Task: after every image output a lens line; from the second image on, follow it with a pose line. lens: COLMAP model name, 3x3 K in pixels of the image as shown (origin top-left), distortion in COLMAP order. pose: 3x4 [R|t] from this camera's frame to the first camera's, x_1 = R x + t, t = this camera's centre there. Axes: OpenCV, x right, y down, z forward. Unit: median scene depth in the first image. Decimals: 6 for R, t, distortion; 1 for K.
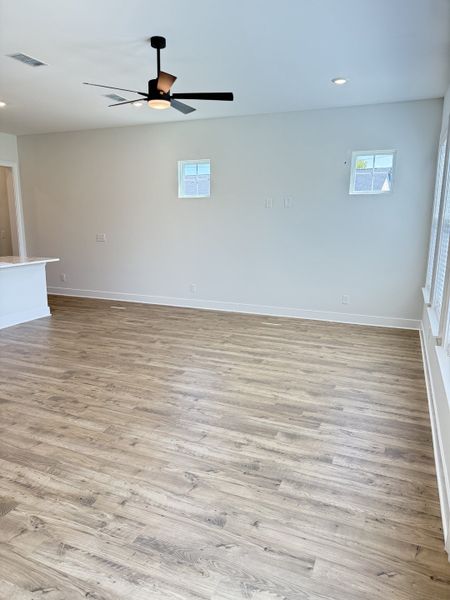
lens RADIAL K [[408.3, 0, 236.8], [0, 408.3, 302.0], [0, 0, 1]] dist [0.052880, -0.109614]
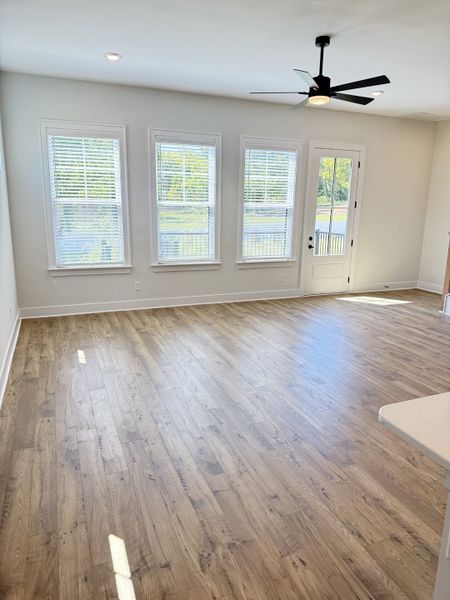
lens RADIAL K [[429.7, 0, 225.0], [0, 429.7, 300.0], [0, 0, 1]] dist [0.086418, -0.143625]
pose [[-0.681711, -0.187802, 0.707107, -0.922533], [0.122127, 0.923722, 0.363074, -0.444301], [-0.721356, 0.333869, -0.606776, 2.051599]]
